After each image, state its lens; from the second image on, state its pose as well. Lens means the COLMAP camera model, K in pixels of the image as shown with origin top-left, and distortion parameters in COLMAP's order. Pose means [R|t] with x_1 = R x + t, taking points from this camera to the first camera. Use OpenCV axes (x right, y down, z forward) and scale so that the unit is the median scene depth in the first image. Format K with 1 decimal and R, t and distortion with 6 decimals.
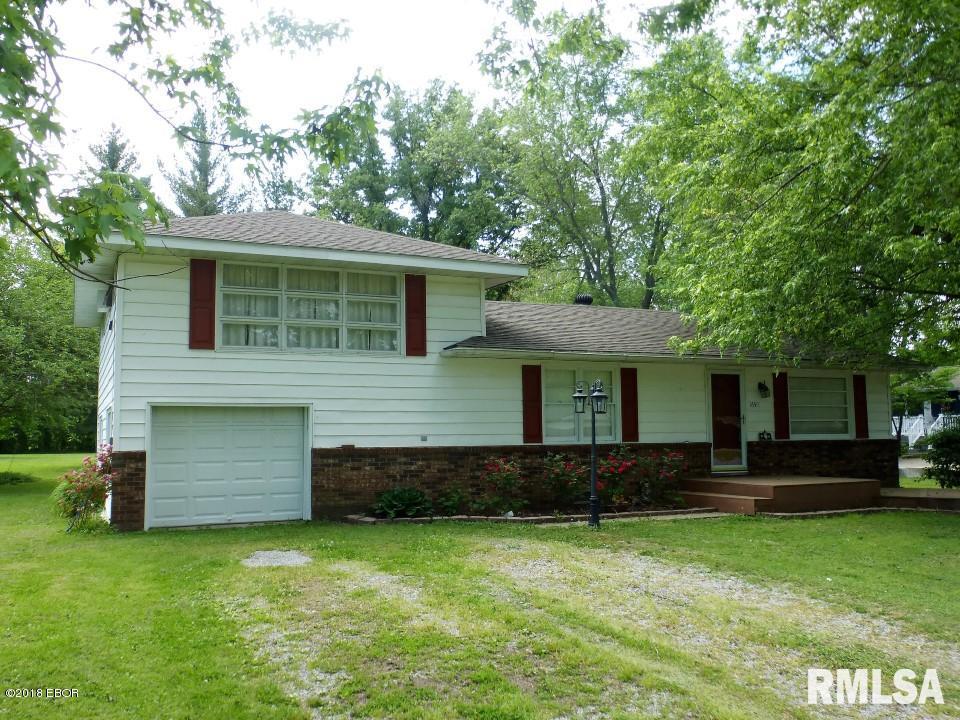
lens RADIAL K [[888.5, 0, 485.1], [0, 888.5, 356.0], [0, 0, 1]] dist [-0.047423, 0.000000]
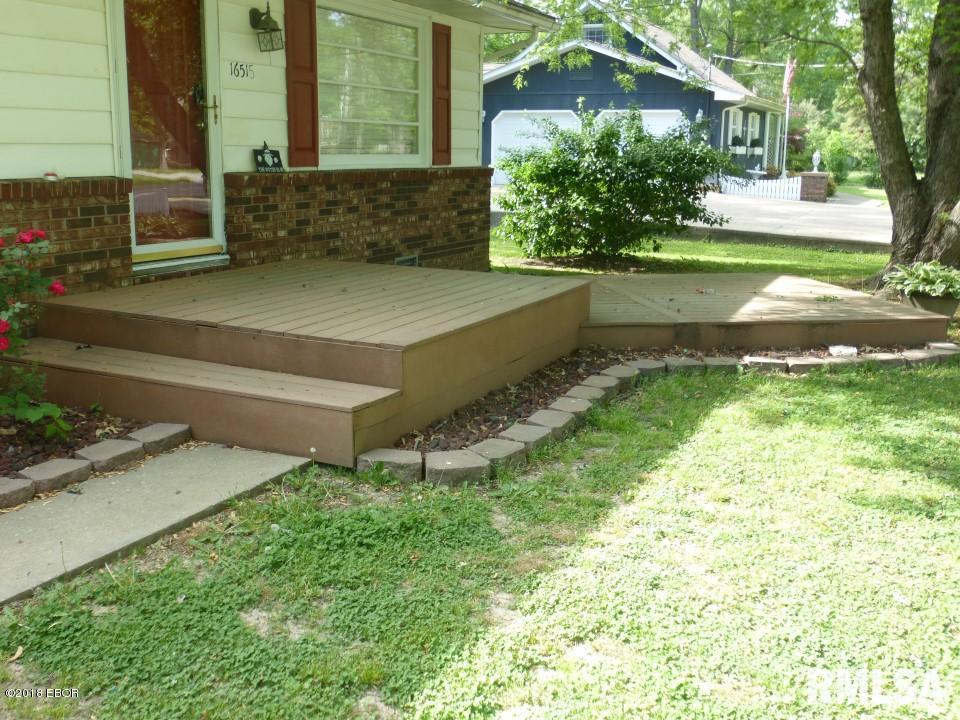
lens RADIAL K [[956.8, 0, 478.7], [0, 956.8, 353.3], [0, 0, 1]] dist [-0.069420, 0.000000]
pose [[0.786068, -0.113524, 0.607626, 0.160242], [-0.065238, 0.962265, 0.264177, 0.069584], [-0.614688, -0.247302, 0.749000, 0.747571]]
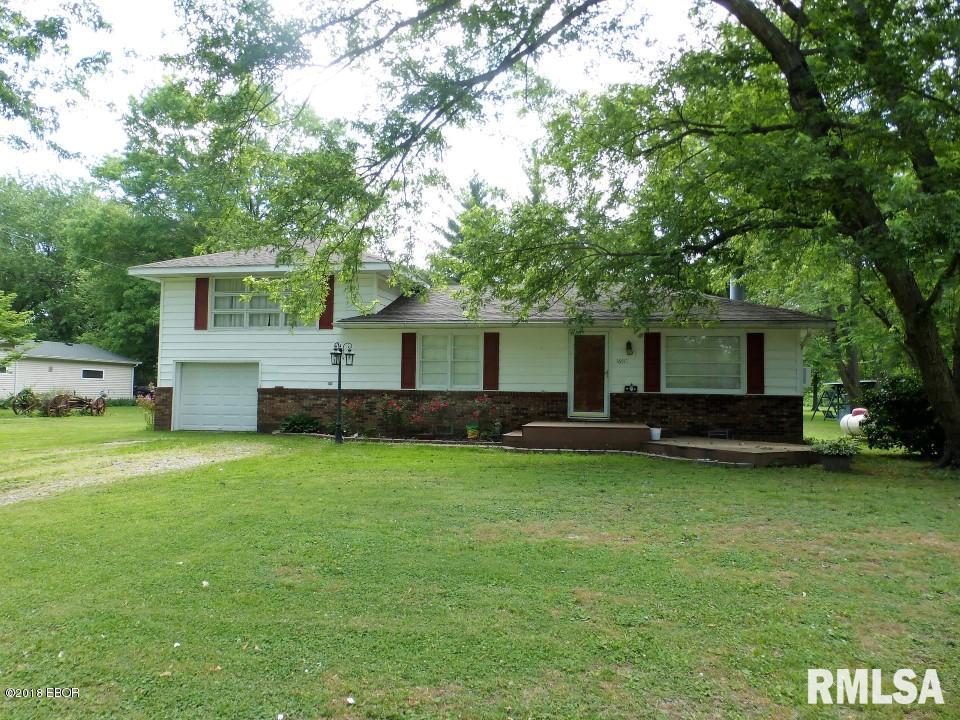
lens RADIAL K [[701.7, 0, 483.0], [0, 701.7, 360.5], [0, 0, 1]] dist [-0.042485, 0.013307]
pose [[0.813847, -0.002653, -0.581073, 0.827130], [0.031167, 0.998749, 0.039093, 0.015039], [0.580243, -0.049926, 0.812912, 0.181699]]
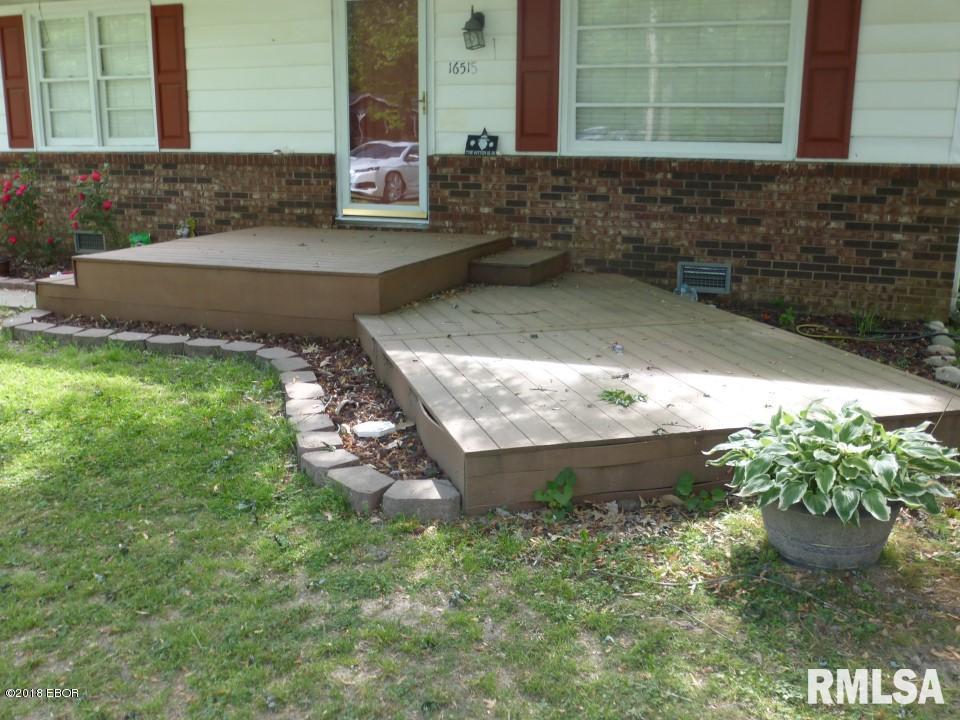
lens RADIAL K [[956.8, 0, 475.6], [0, 956.8, 366.9], [0, 0, 1]] dist [-0.069420, 0.000000]
pose [[0.672413, 0.190829, -0.715154, 0.795594], [0.059210, 0.949230, 0.308960, 0.061522], [0.737804, -0.250094, 0.626976, 0.820572]]
